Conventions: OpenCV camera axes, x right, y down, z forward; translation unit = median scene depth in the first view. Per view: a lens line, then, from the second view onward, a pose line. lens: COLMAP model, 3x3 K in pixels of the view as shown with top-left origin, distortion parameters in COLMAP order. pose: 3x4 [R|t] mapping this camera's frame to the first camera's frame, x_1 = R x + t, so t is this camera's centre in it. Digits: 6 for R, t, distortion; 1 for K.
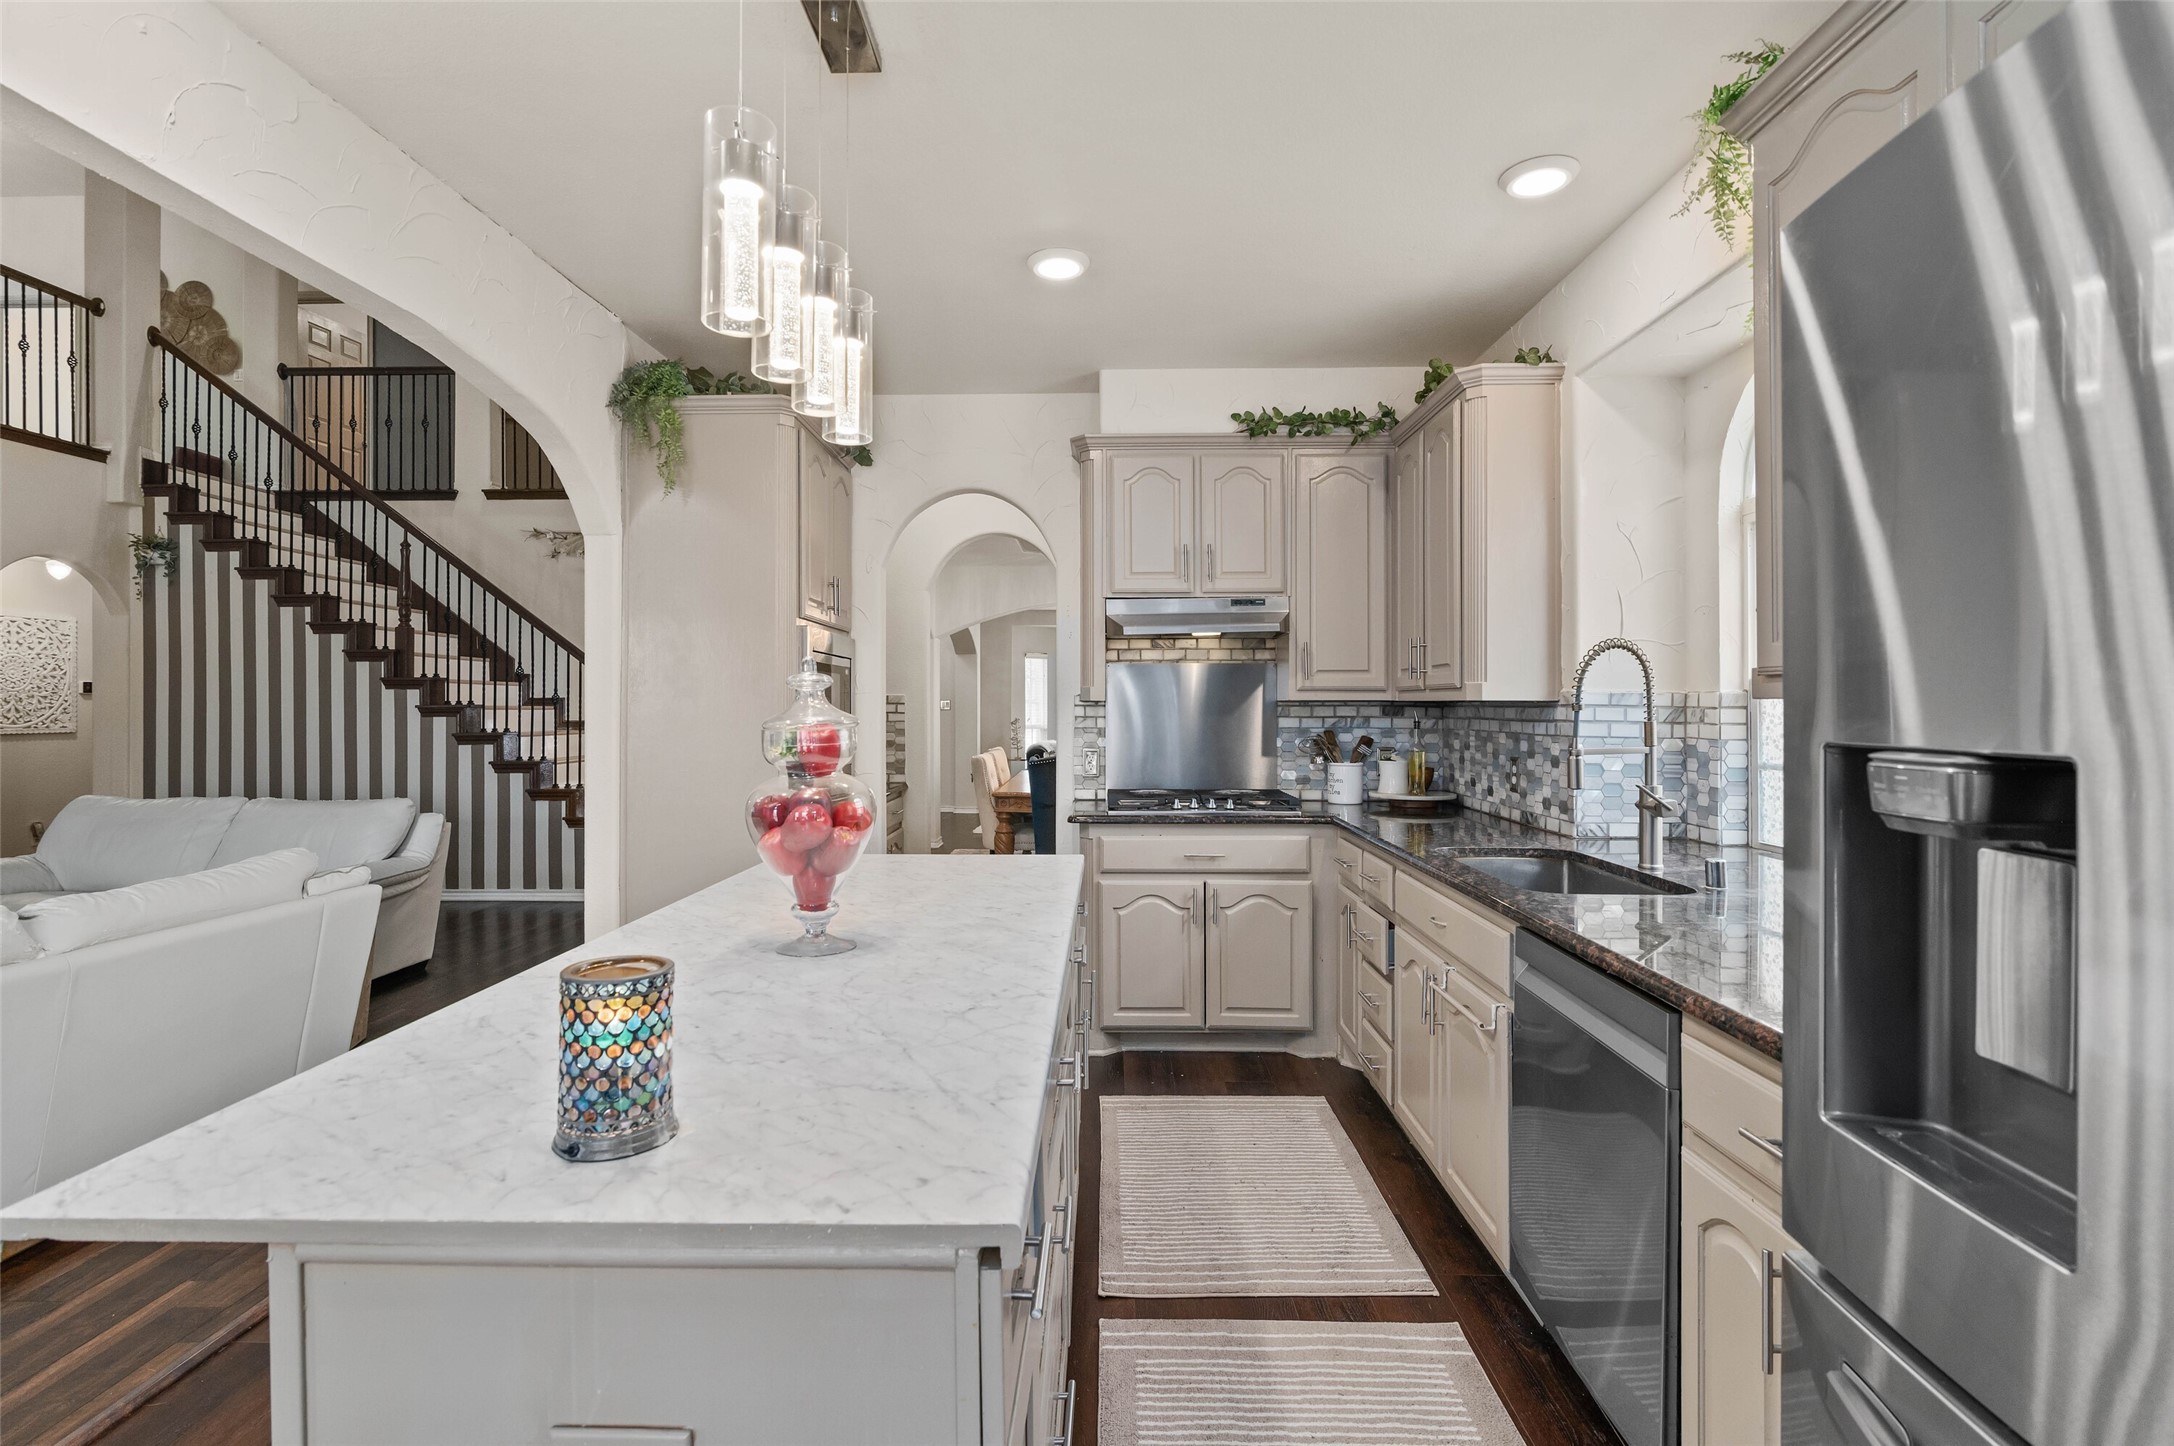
lens RADIAL K [[992.0, 0, 1087.3], [0, 992.0, 705.5], [0, 0, 1]] dist [-0.024639, 0.000347]
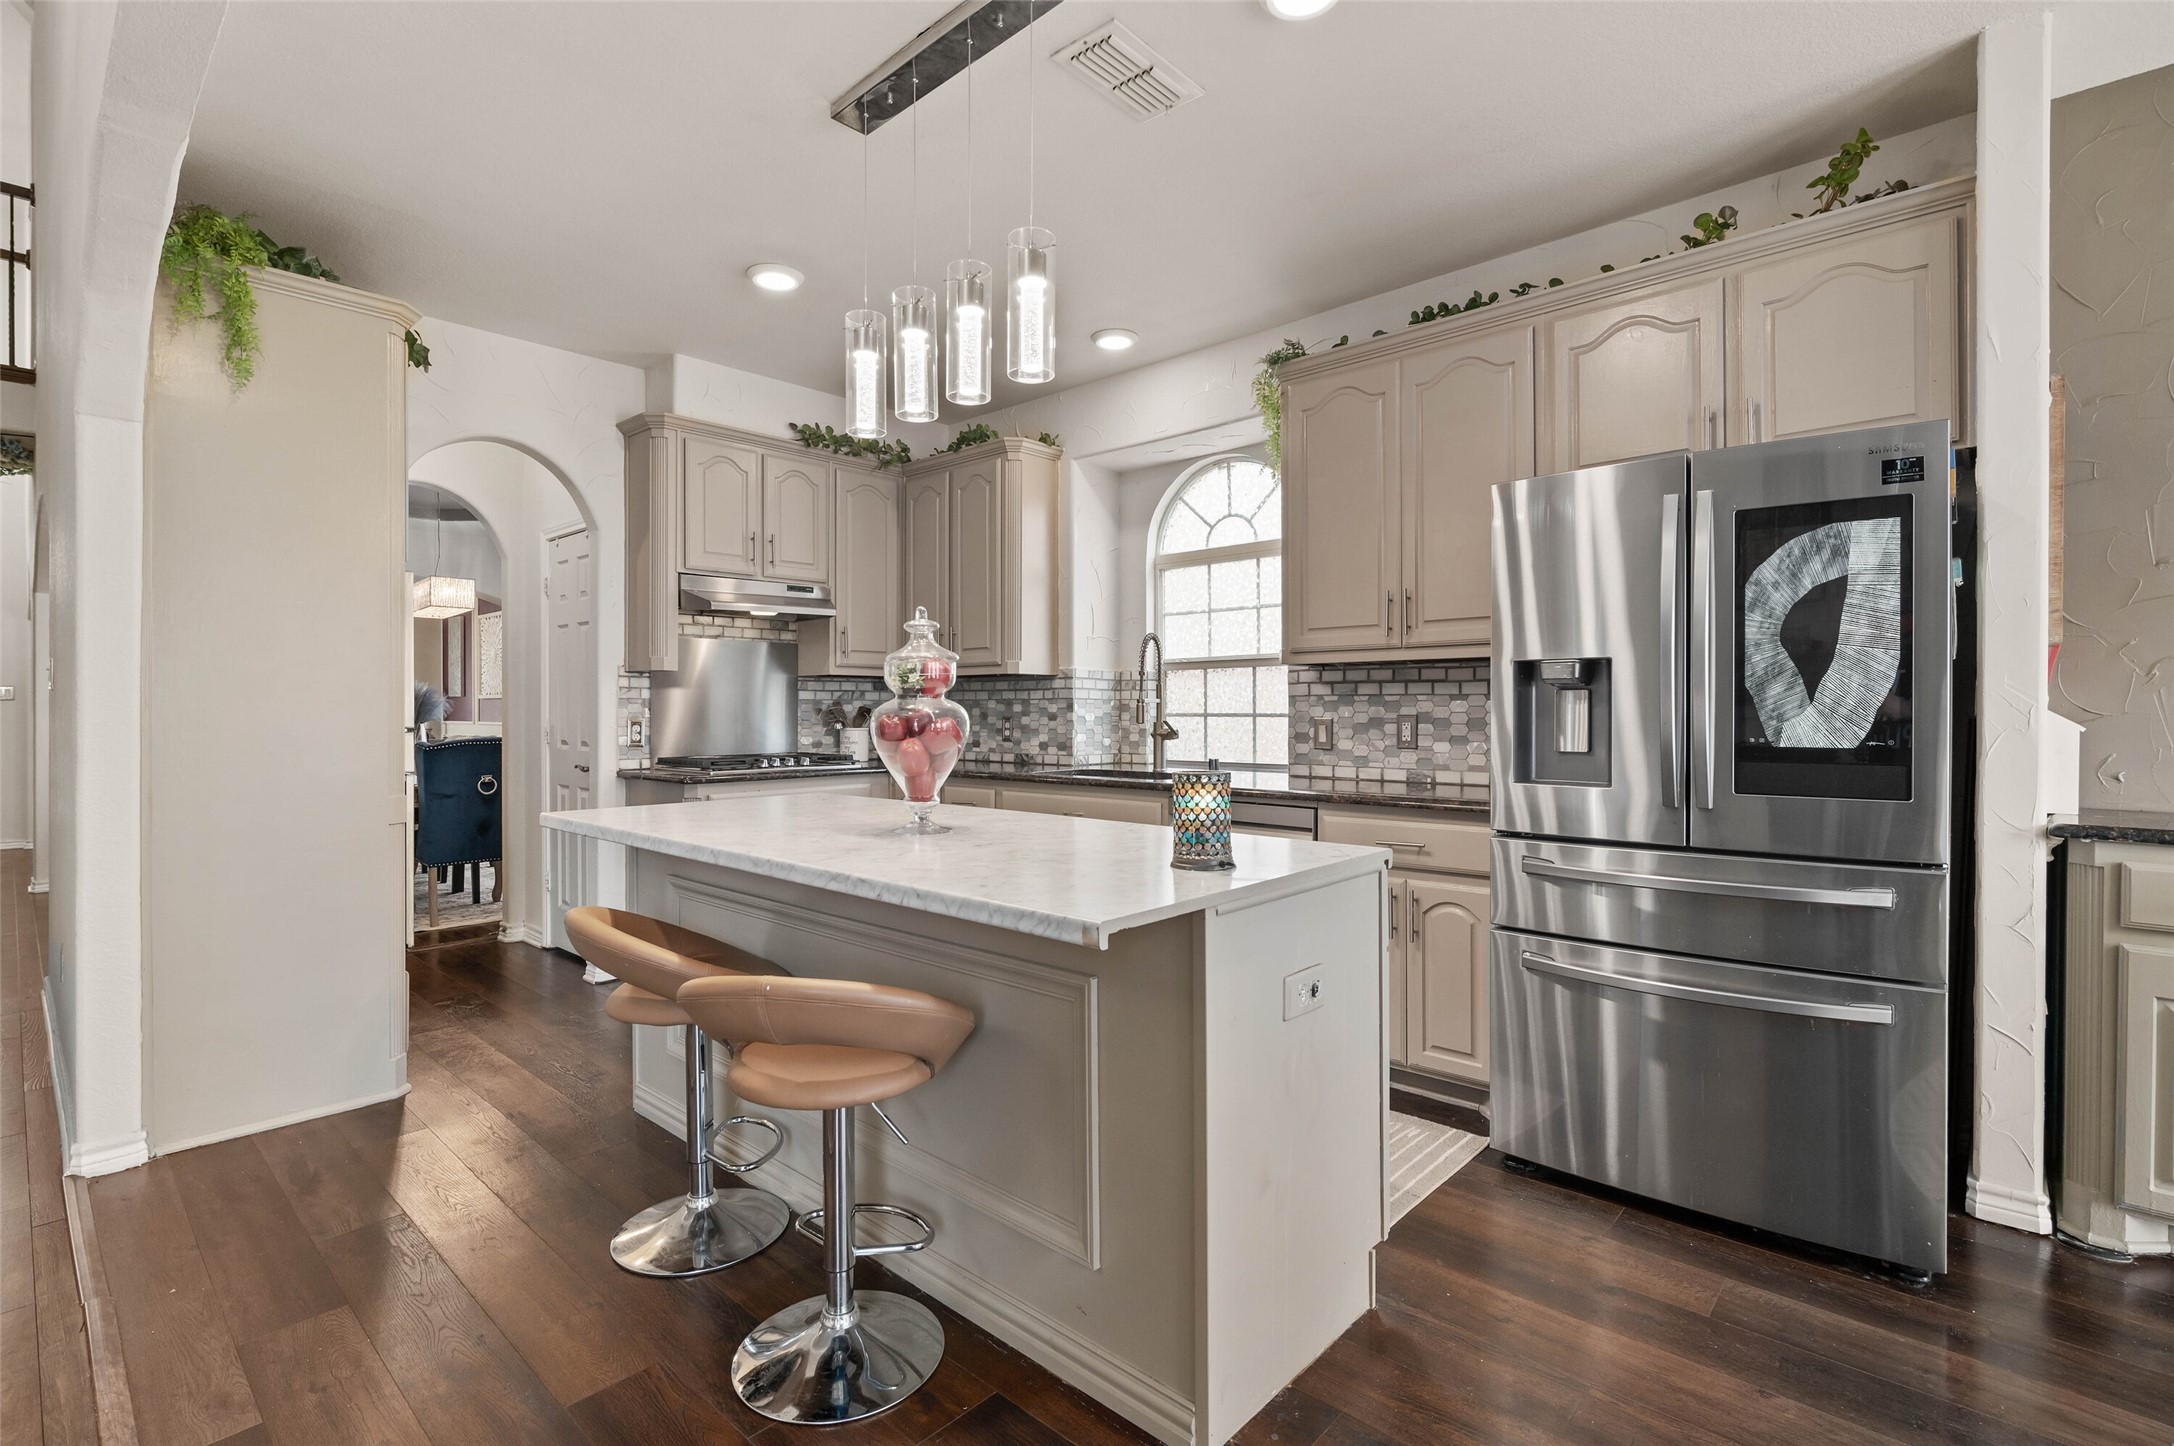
lens RADIAL K [[997.1, 0, 1087.0], [0, 997.1, 723.0], [0, 0, 1]] dist [-0.000904, 0.000002]
pose [[0.657538, -0.012032, 0.753326, -0.557634], [0.001907, 0.999896, 0.014306, 0.040783], [-0.753419, -0.007970, 0.657492, -0.021097]]
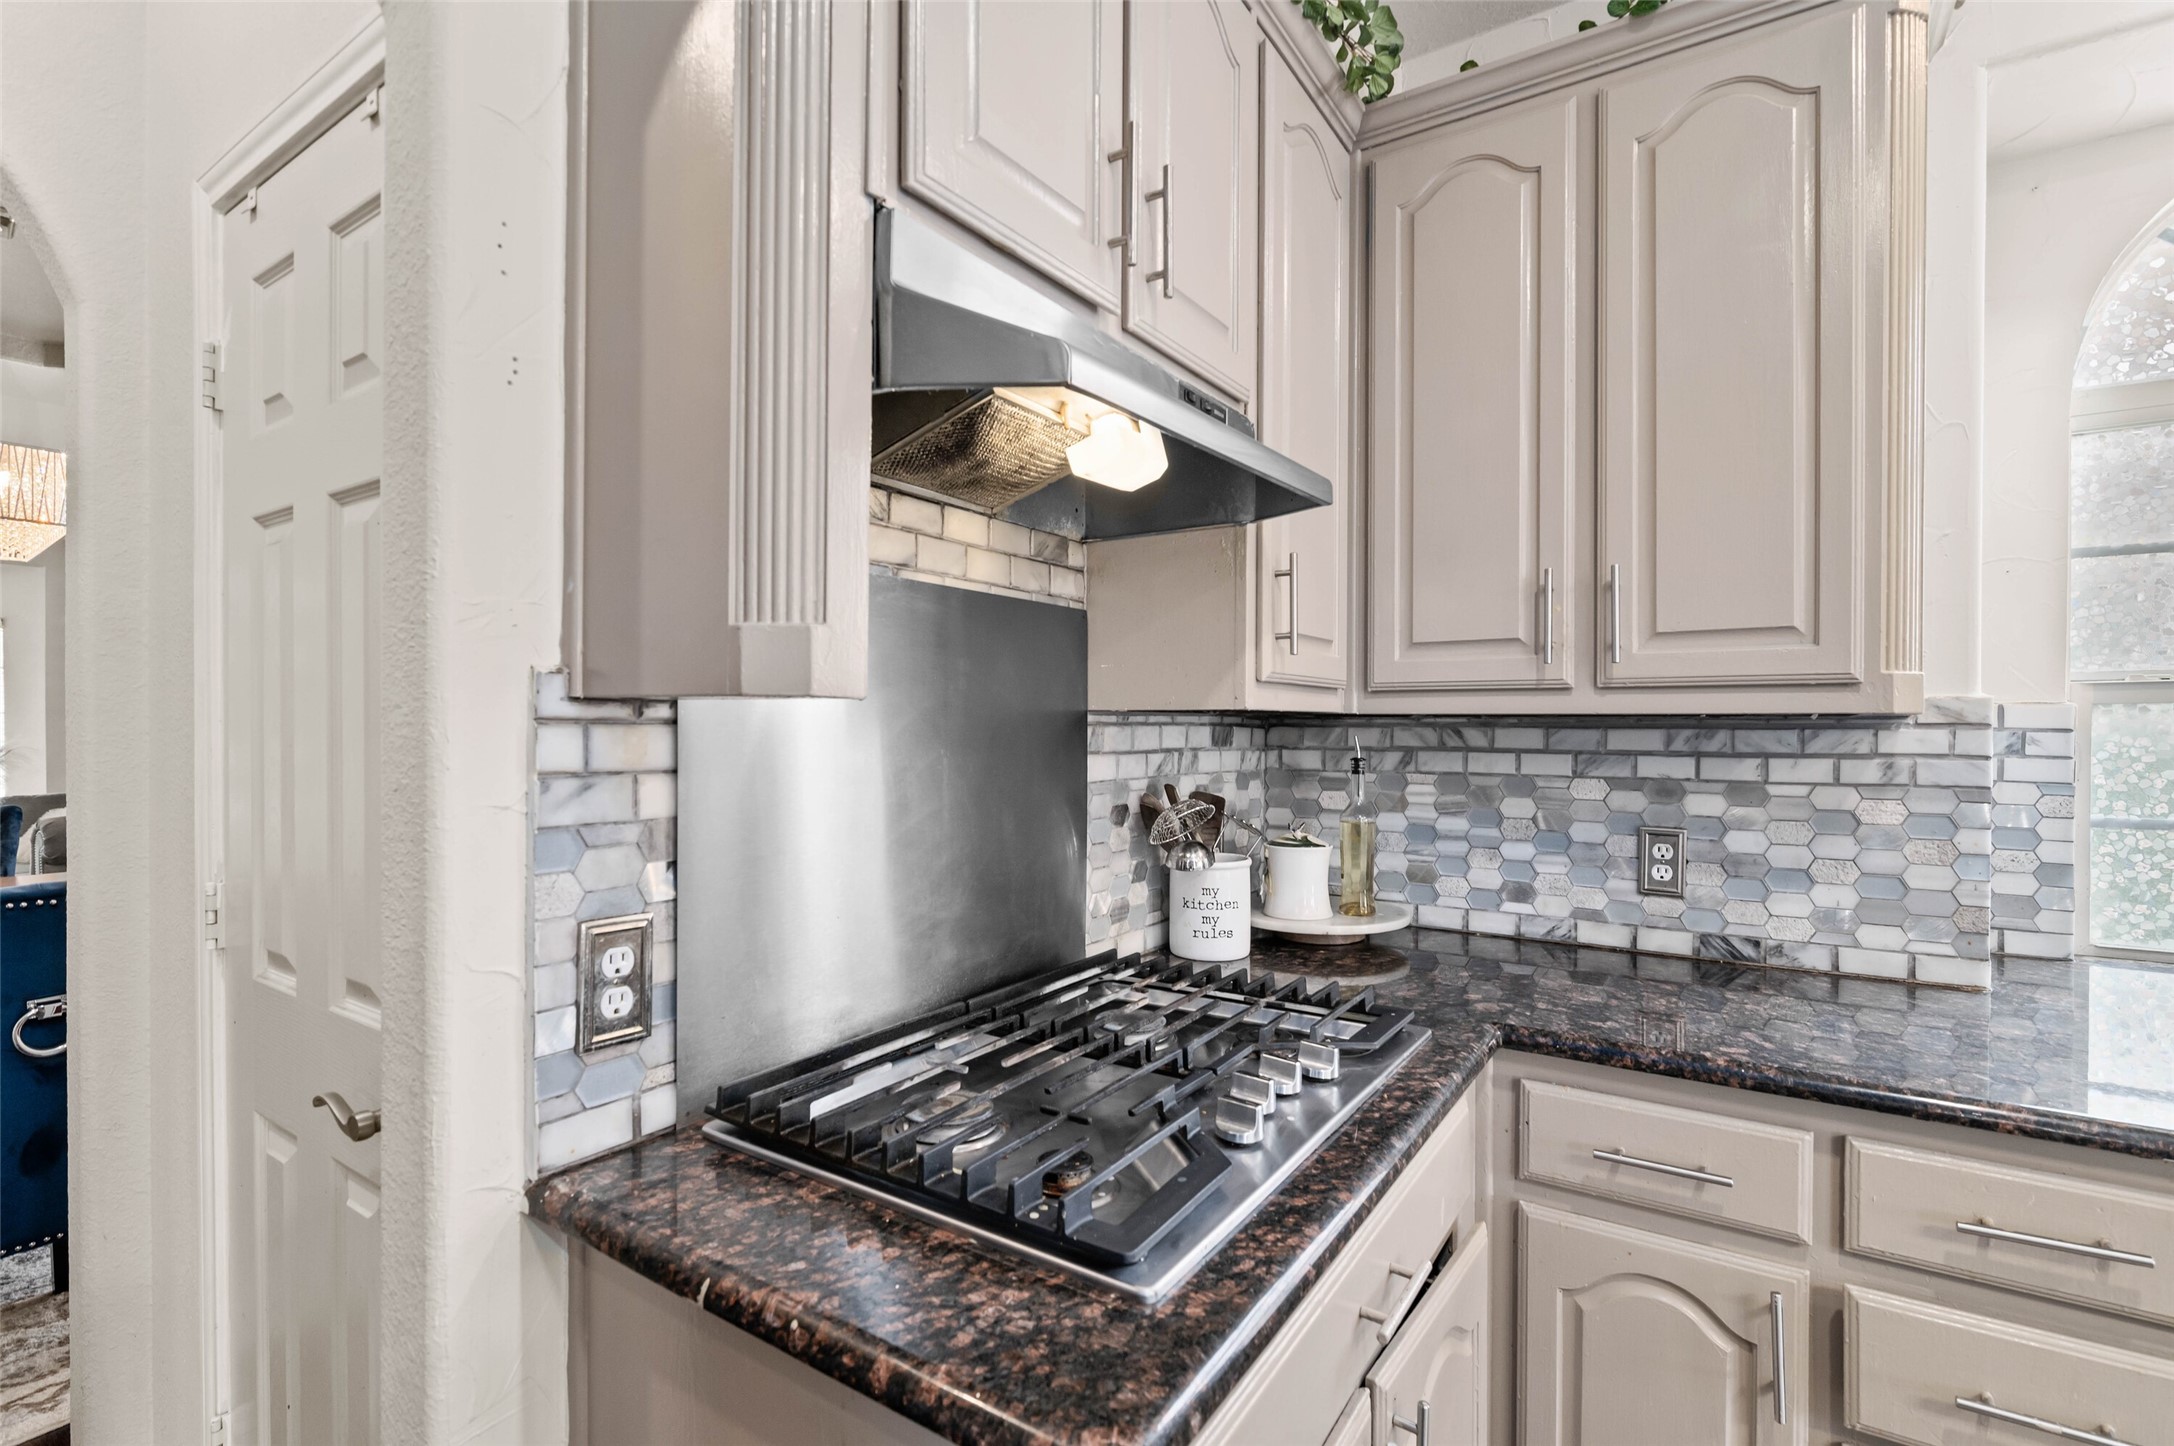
lens RADIAL K [[997.1, 0, 1087.0], [0, 997.1, 723.0], [0, 0, 1]] dist [-0.000904, 0.000002]
pose [[0.543596, 0.001885, 0.839345, -0.151462], [-0.003726, 0.999993, 0.000167, -0.000028], [-0.839339, -0.003218, 0.543600, 0.957719]]
